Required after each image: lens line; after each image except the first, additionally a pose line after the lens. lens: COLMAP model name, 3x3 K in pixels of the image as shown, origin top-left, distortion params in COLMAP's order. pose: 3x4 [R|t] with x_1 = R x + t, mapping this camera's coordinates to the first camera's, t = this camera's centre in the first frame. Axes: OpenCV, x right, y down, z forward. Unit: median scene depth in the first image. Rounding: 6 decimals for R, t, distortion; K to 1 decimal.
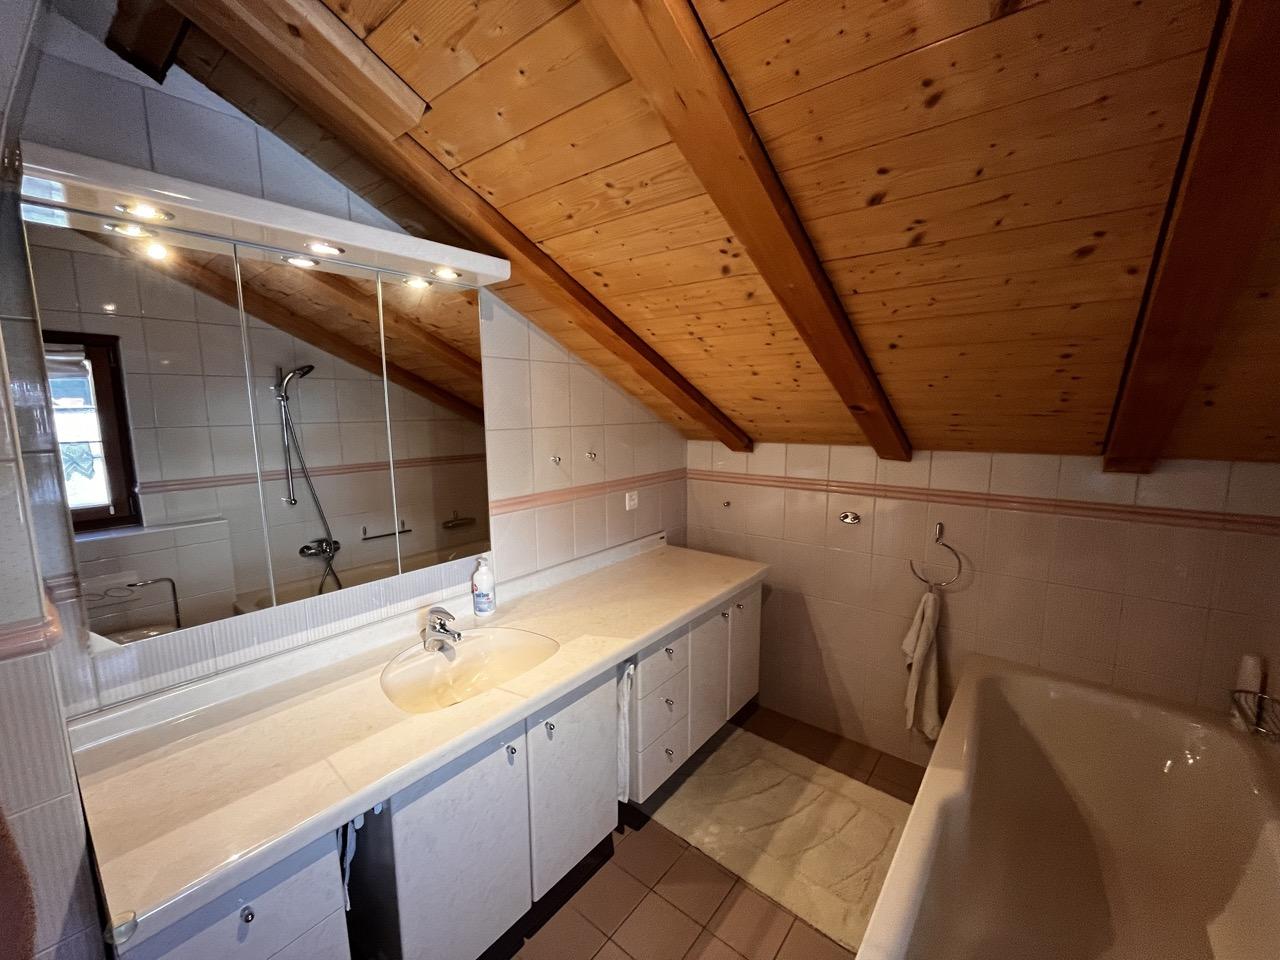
lens RADIAL K [[513.6, 0, 632.8], [0, 513.6, 481.4], [0, 0, 1]] dist [-0.007877, -0.000616]
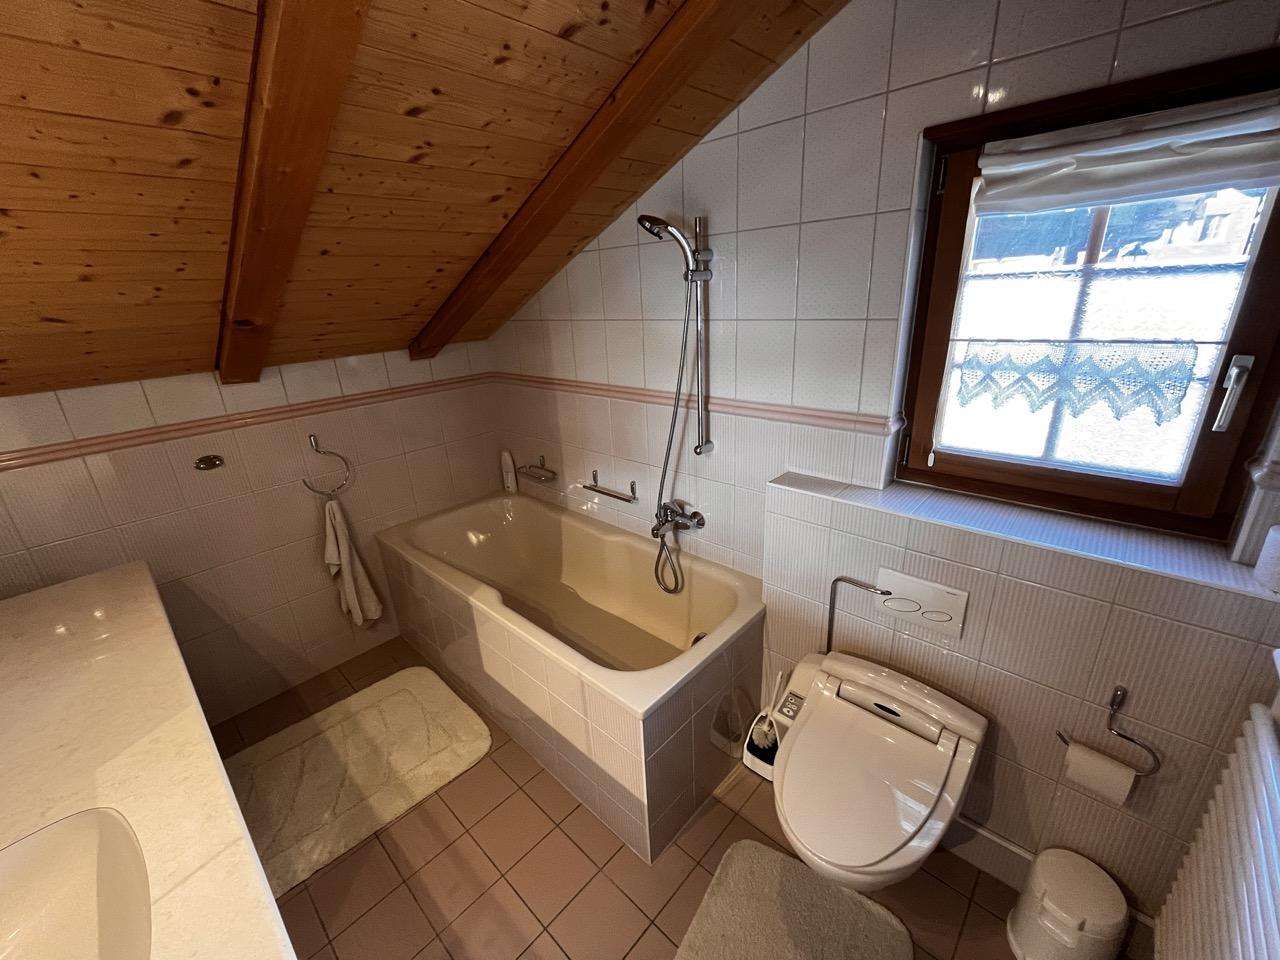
lens RADIAL K [[513.6, 0, 632.2], [0, 513.6, 475.1], [0, 0, 1]] dist [-0.007877, -0.000616]
pose [[0.080934, -0.330648, 0.940277, -0.400524], [0.195682, 0.930284, 0.310291, -0.042888], [-0.977322, 0.158882, 0.139993, 0.275360]]
